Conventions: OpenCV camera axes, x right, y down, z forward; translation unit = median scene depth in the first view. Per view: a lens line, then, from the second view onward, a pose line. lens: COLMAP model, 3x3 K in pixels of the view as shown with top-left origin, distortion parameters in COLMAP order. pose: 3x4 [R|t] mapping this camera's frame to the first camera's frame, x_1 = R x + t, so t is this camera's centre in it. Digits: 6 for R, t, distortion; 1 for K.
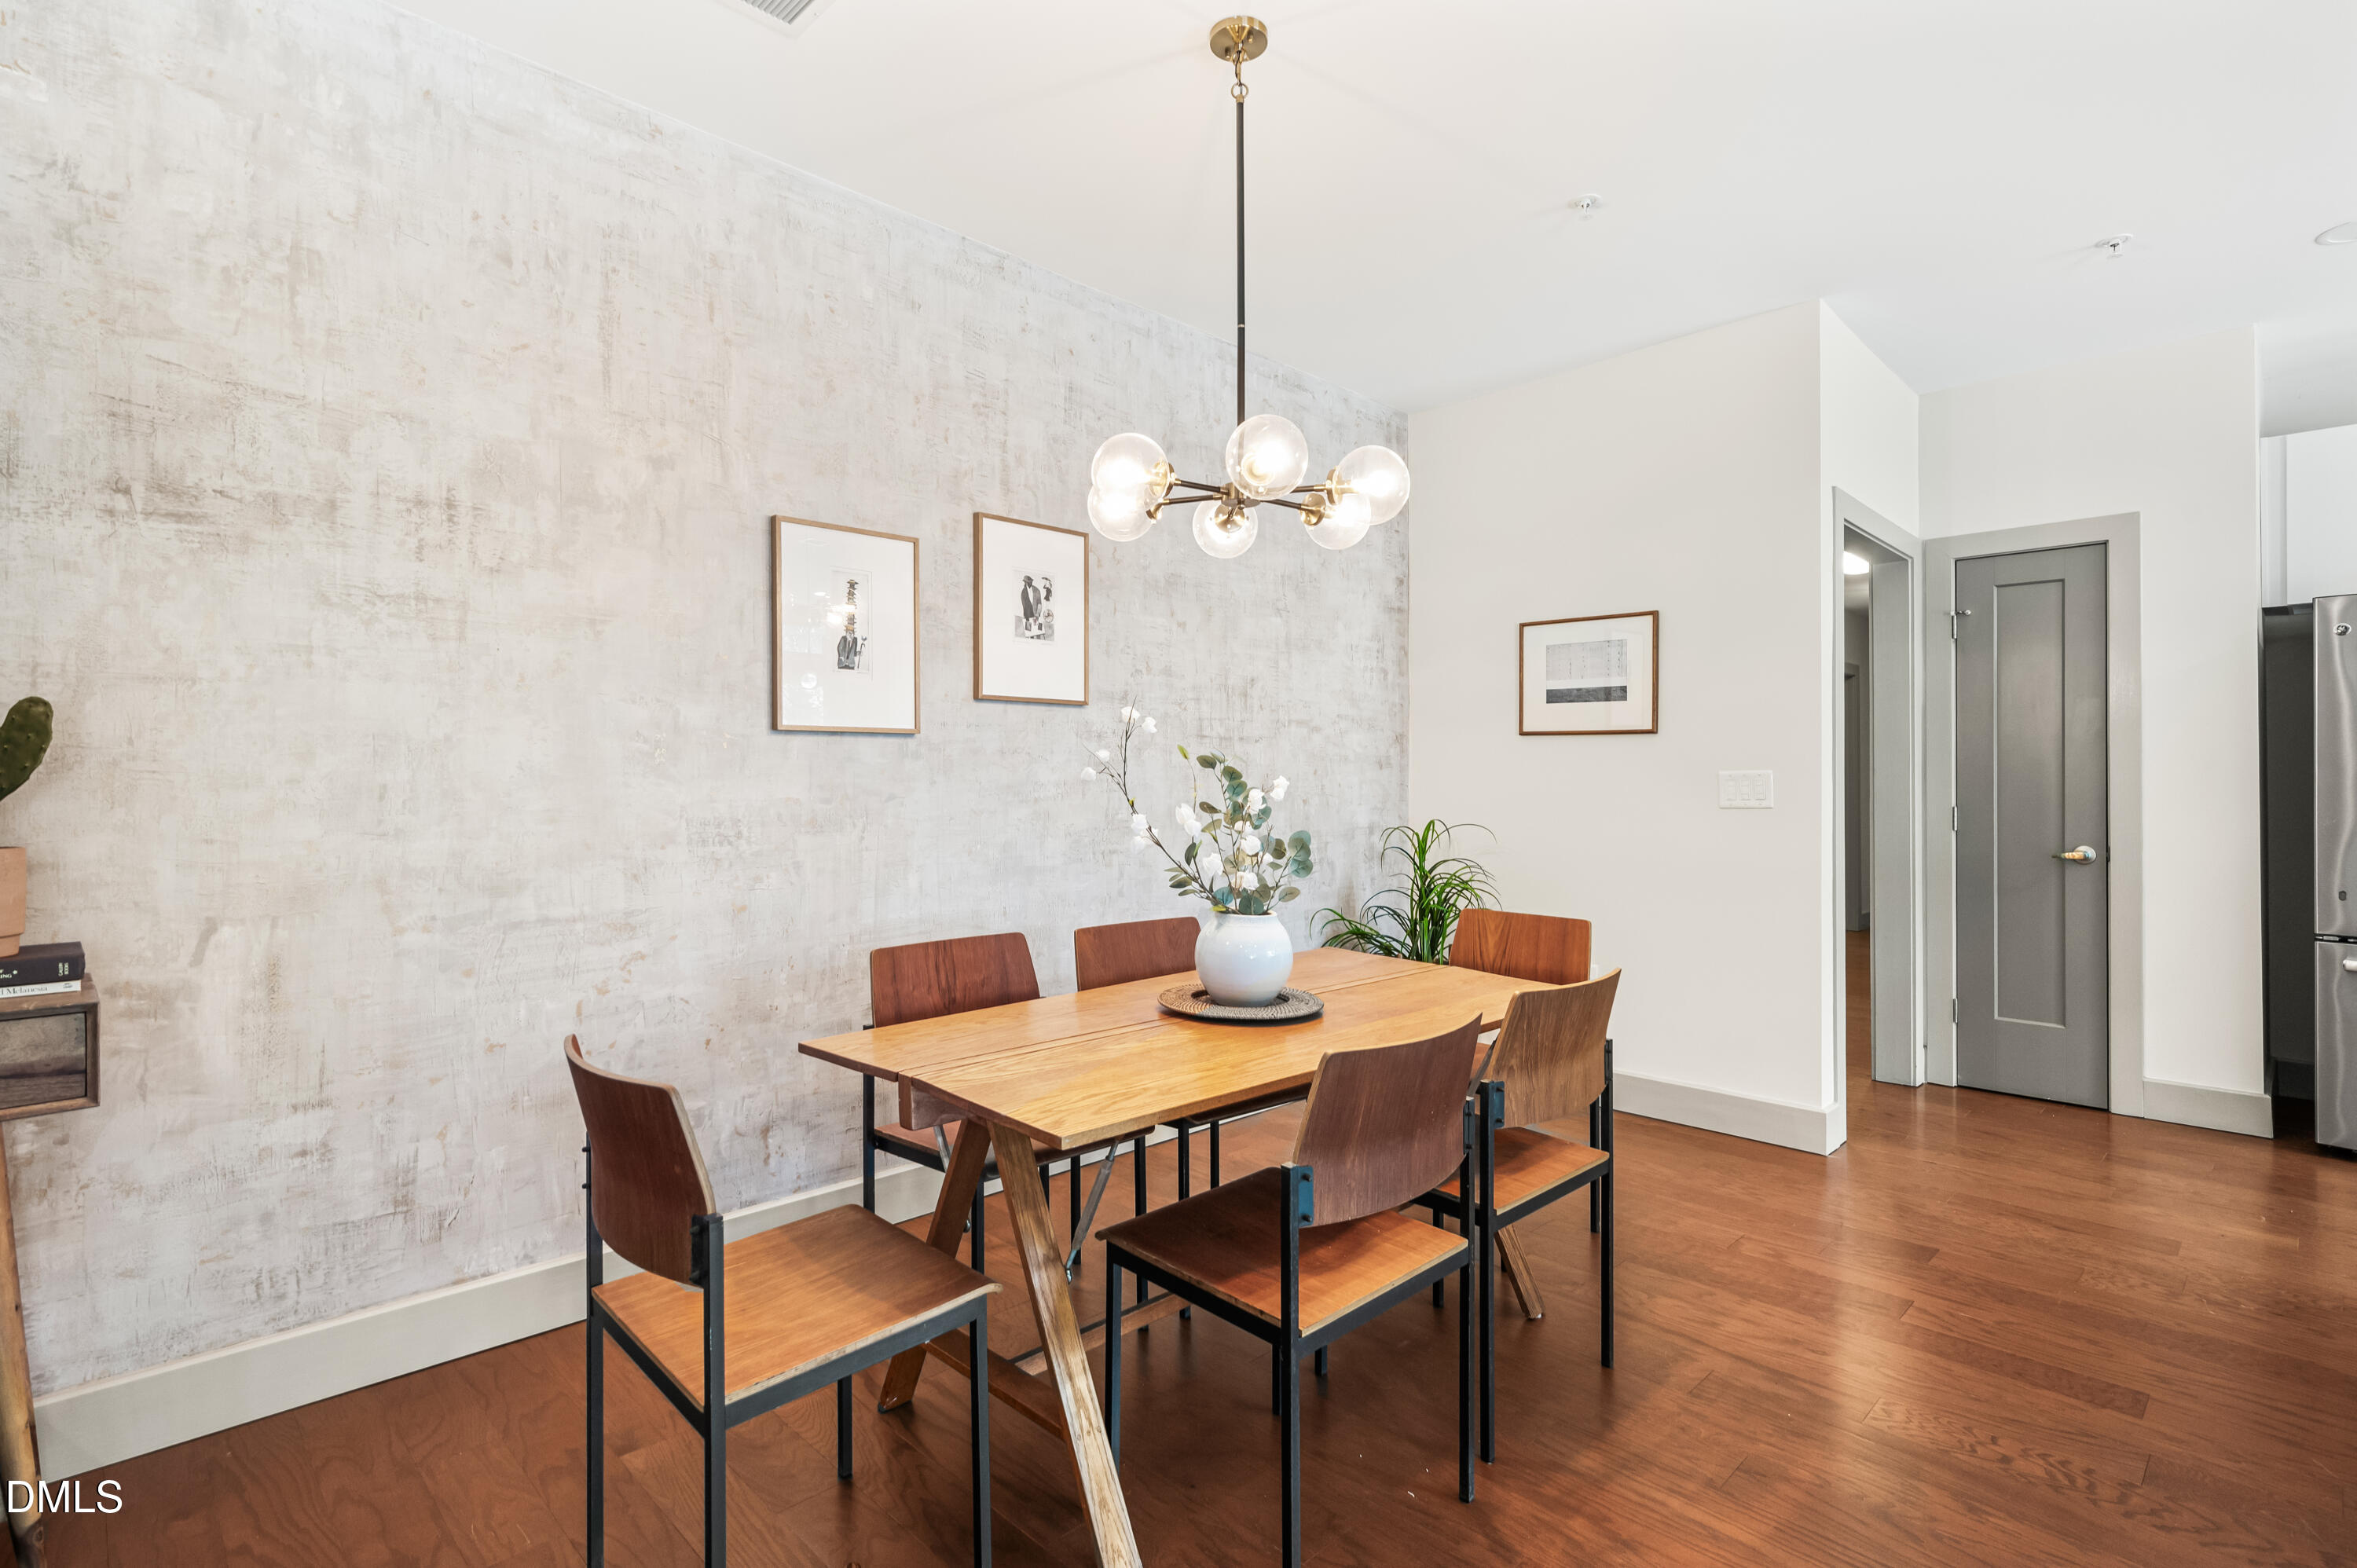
lens RADIAL K [[1124.6, 0, 1192.5], [0, 1124.6, 785.3], [0, 0, 1]] dist [-0.008240, 0.002848]
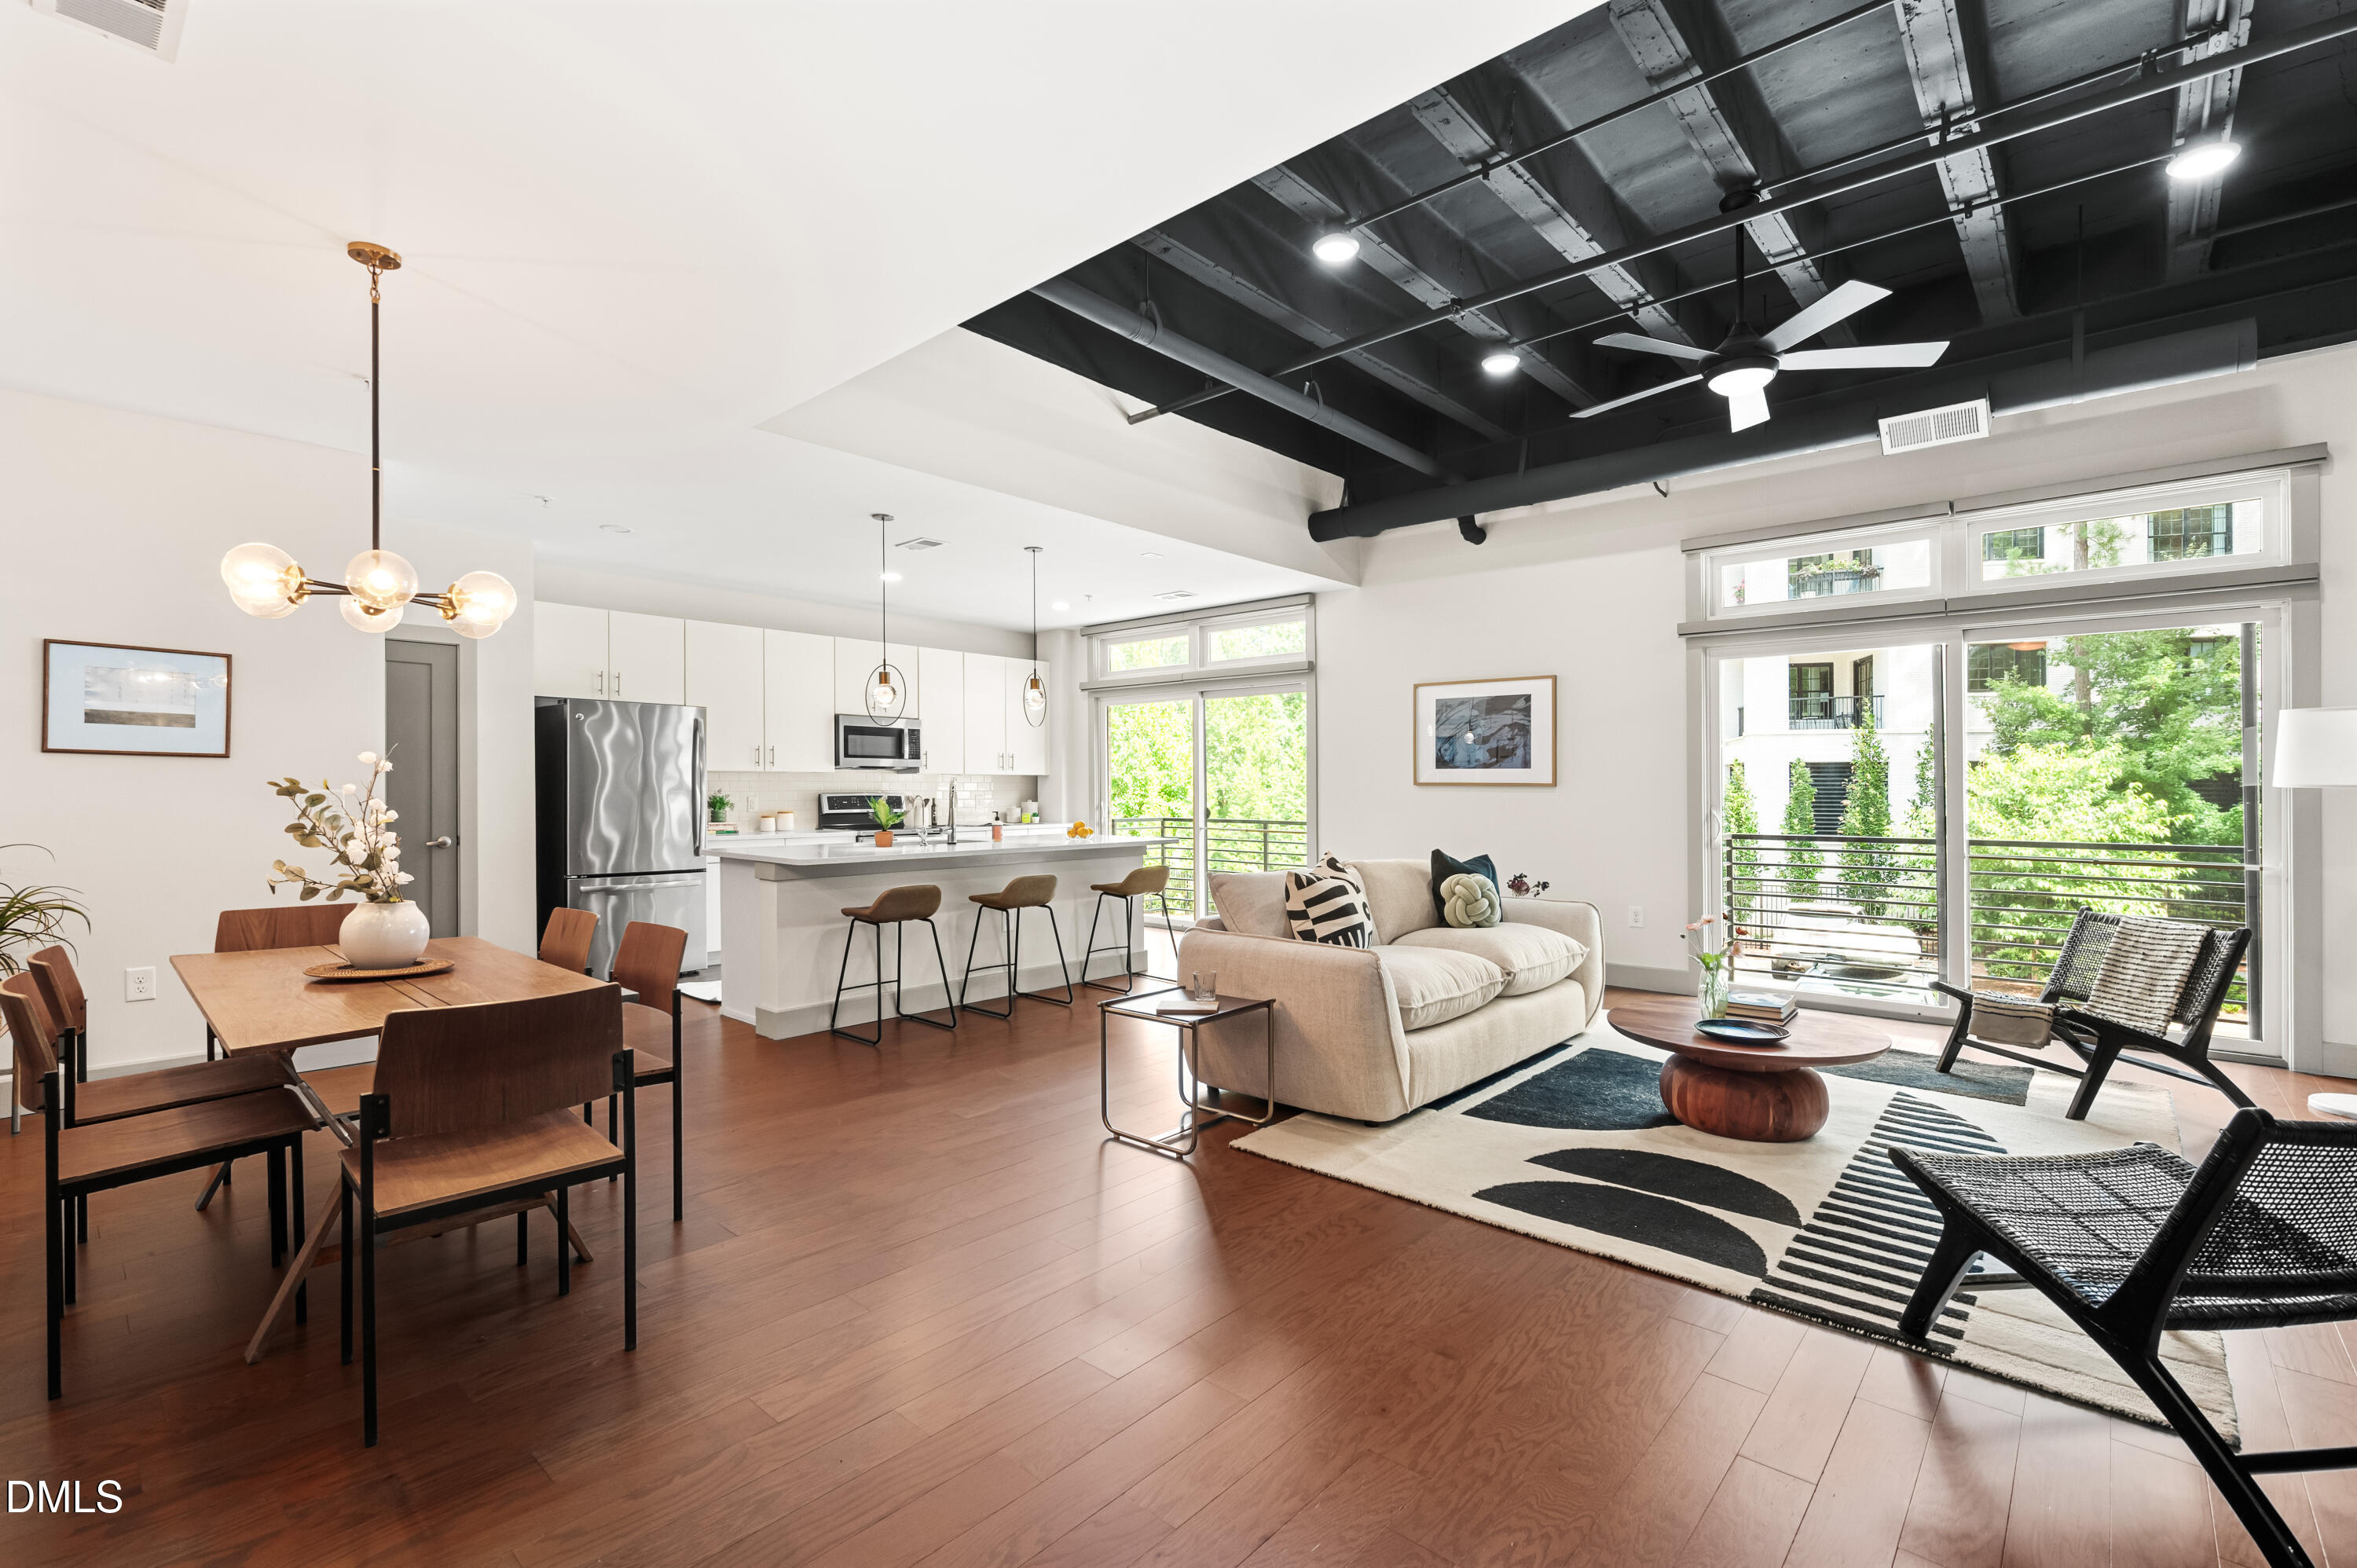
lens RADIAL K [[1037.5, 0, 1186.7], [0, 1037.5, 779.4], [0, 0, 1]] dist [-0.001441, 0.000234]
pose [[-0.054440, 0.009300, 0.998474, -1.261857], [-0.001897, 0.999954, -0.009417, -0.027158], [-0.998515, -0.002407, -0.054420, 0.104530]]
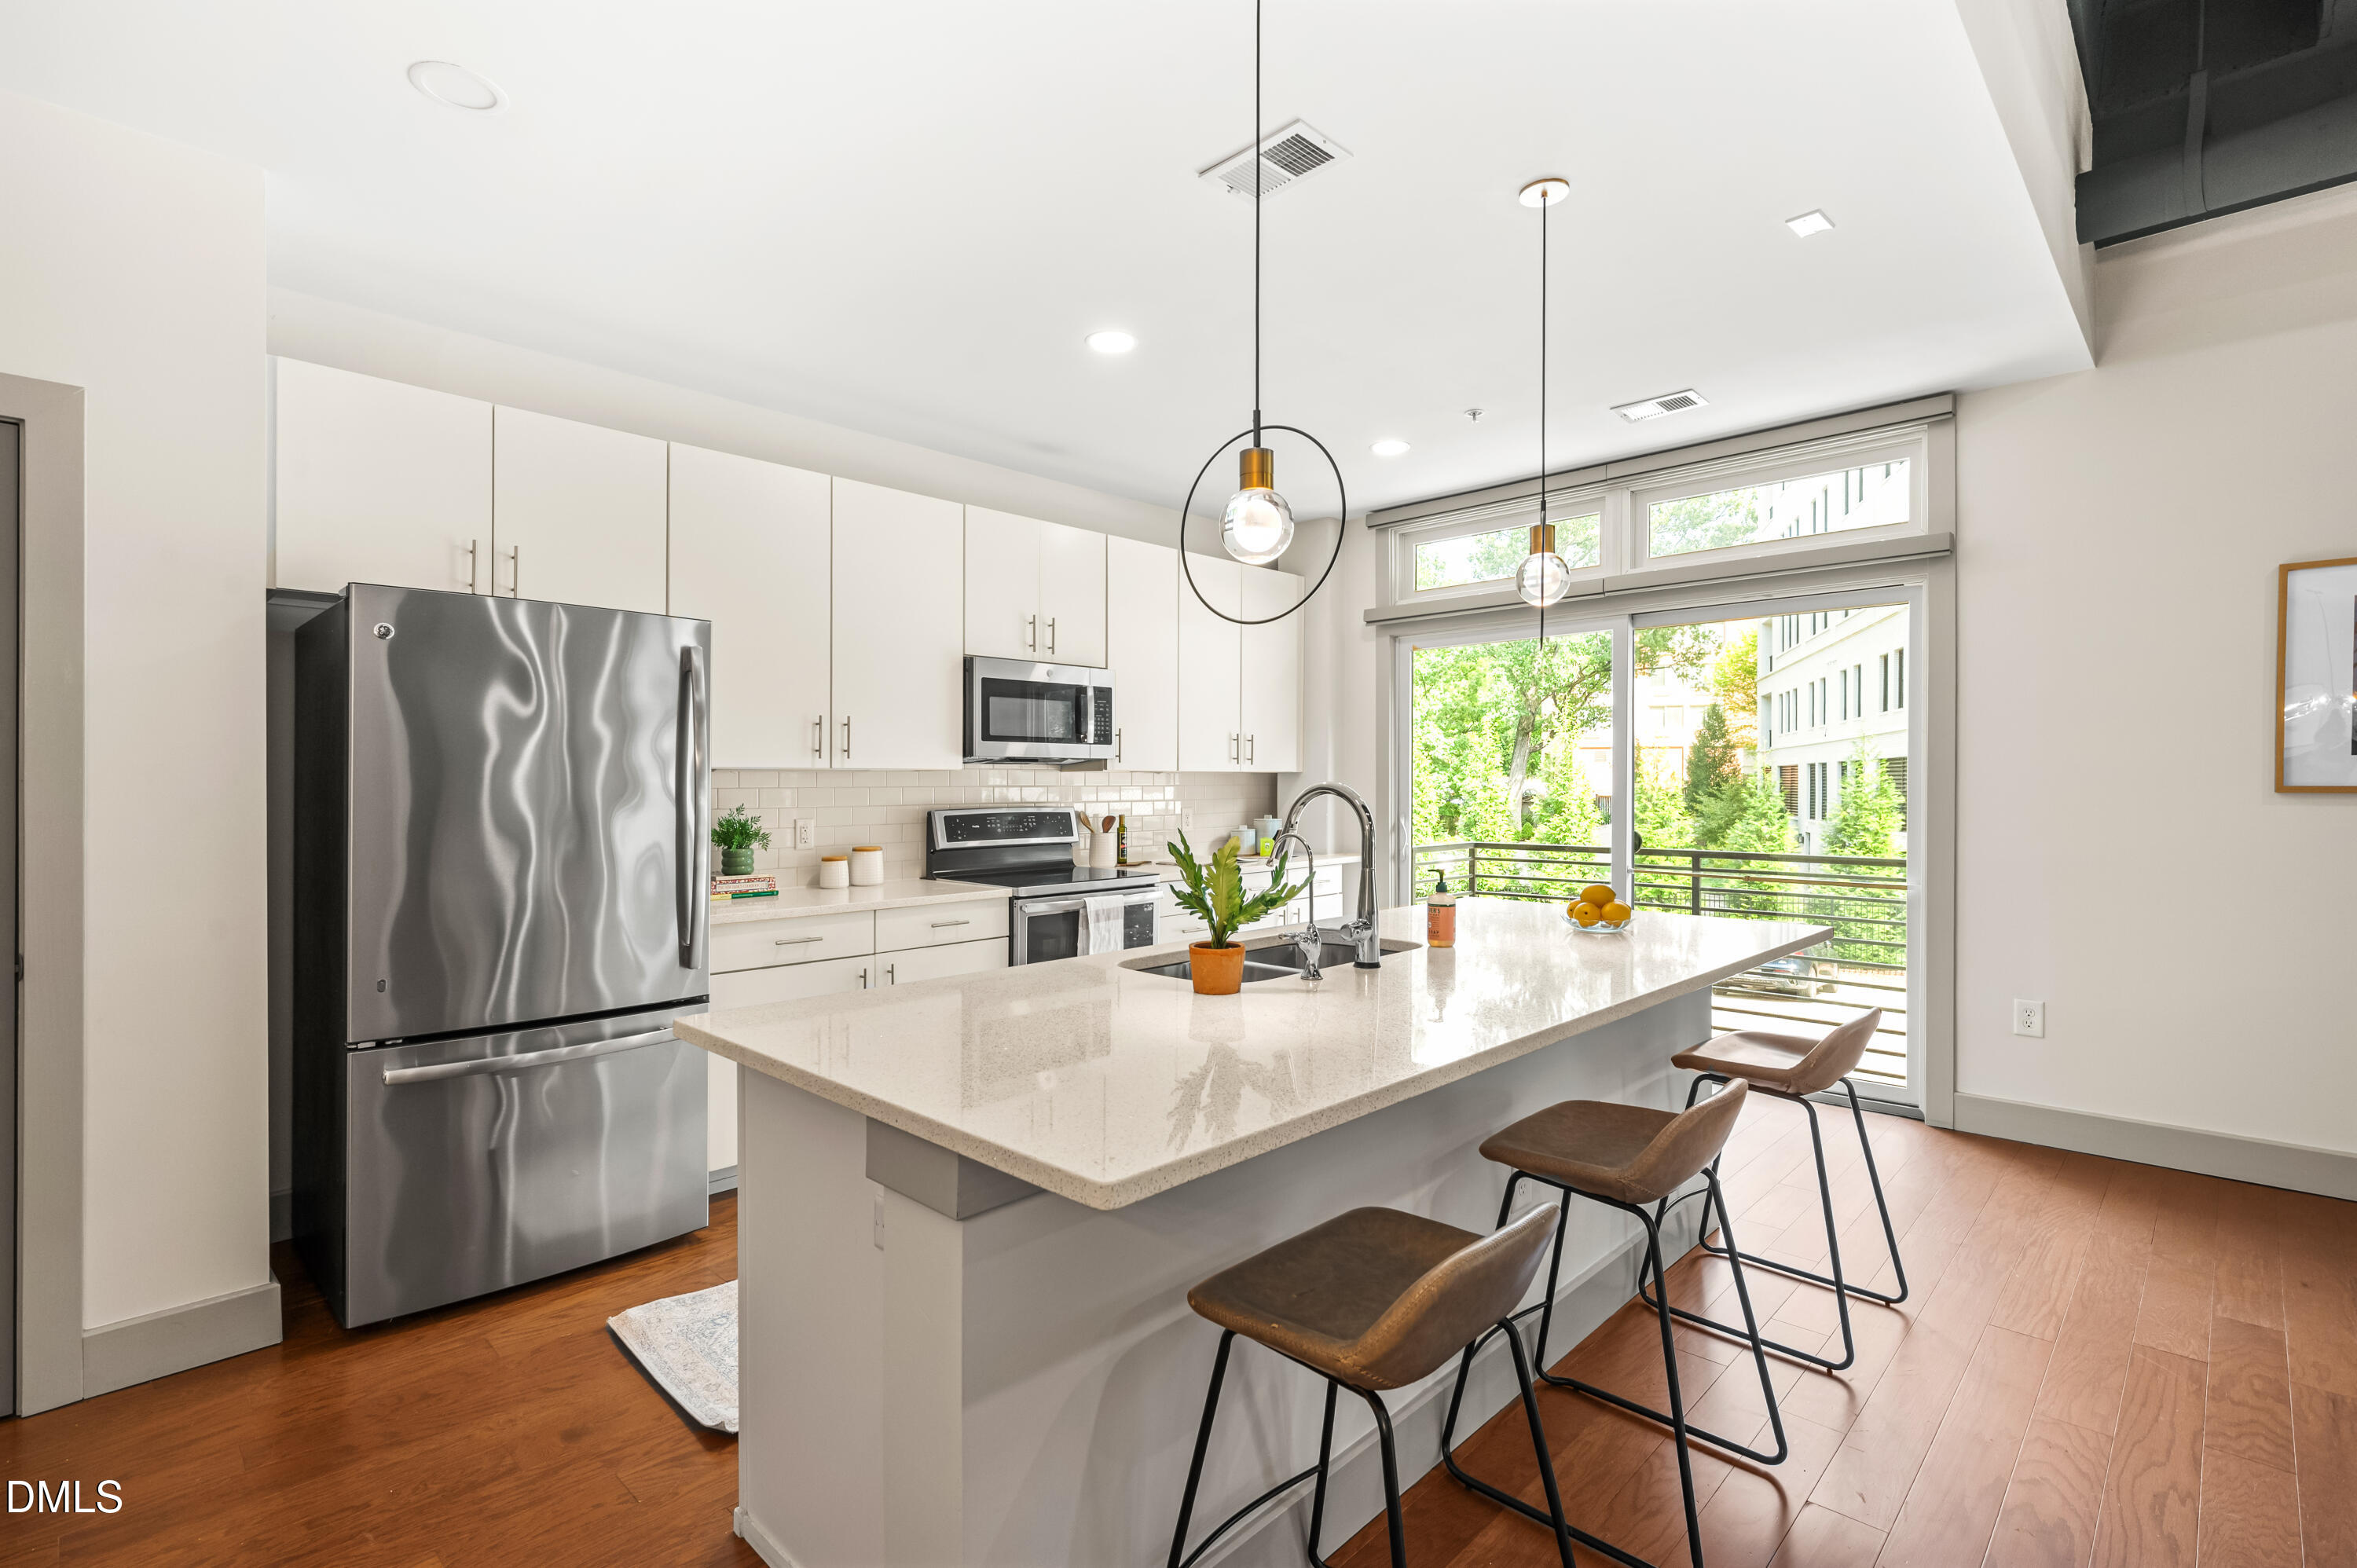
lens RADIAL K [[1037.5, 0, 1172.4], [0, 1037.5, 776.9], [0, 0, 1]] dist [-0.001441, 0.000234]
pose [[-0.024239, 0.005948, 0.999689, 0.520561], [0.002615, 0.999979, -0.005886, -0.058174], [-0.999703, 0.002472, -0.024254, 0.788725]]
